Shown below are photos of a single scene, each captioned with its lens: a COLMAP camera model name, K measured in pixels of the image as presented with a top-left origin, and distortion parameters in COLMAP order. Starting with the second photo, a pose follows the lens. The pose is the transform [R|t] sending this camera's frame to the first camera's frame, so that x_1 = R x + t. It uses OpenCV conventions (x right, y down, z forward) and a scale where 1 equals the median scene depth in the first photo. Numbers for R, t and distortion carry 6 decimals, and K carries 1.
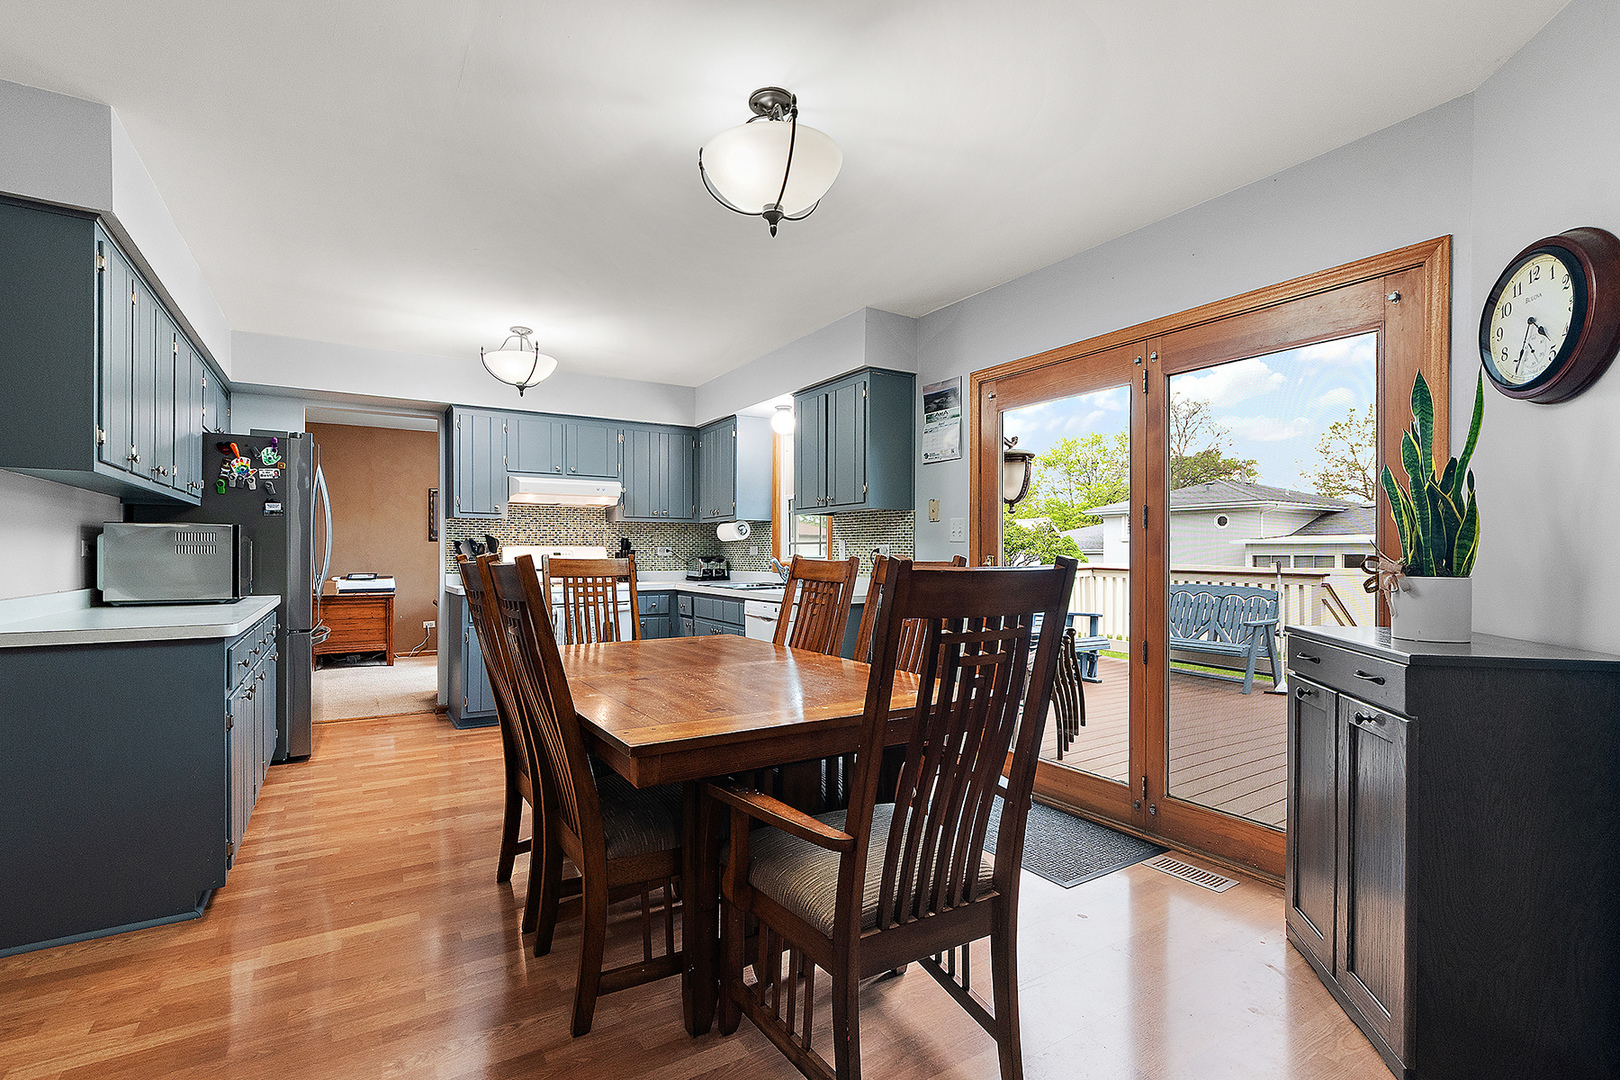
lens RADIAL K [[725.8, 0, 802.0], [0, 725.8, 564.7], [0, 0, 1]] dist [0.000064, 0.000944]
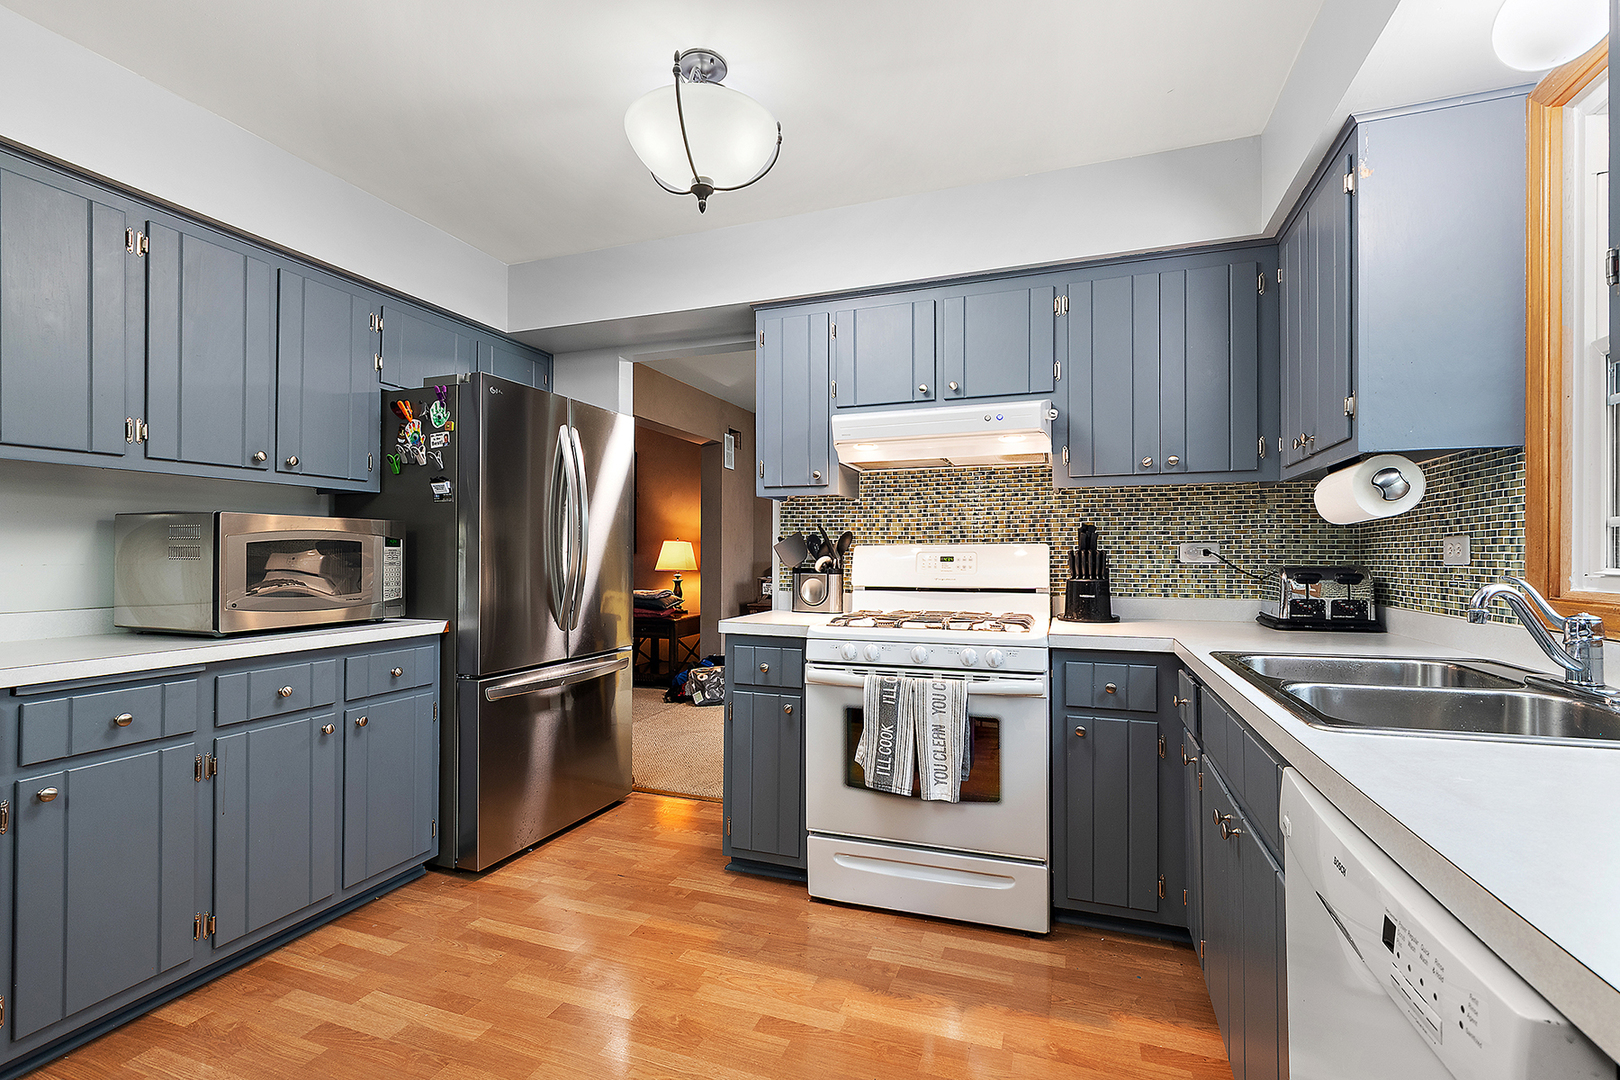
lens RADIAL K [[725.8, 0, 804.0], [0, 725.8, 545.0], [0, 0, 1]] dist [0.000064, 0.000944]
pose [[0.618075, -0.009116, -0.786066, 0.006812], [-0.013113, 0.999674, -0.021904, -0.012121], [0.786010, 0.023846, 0.617754, 0.613861]]
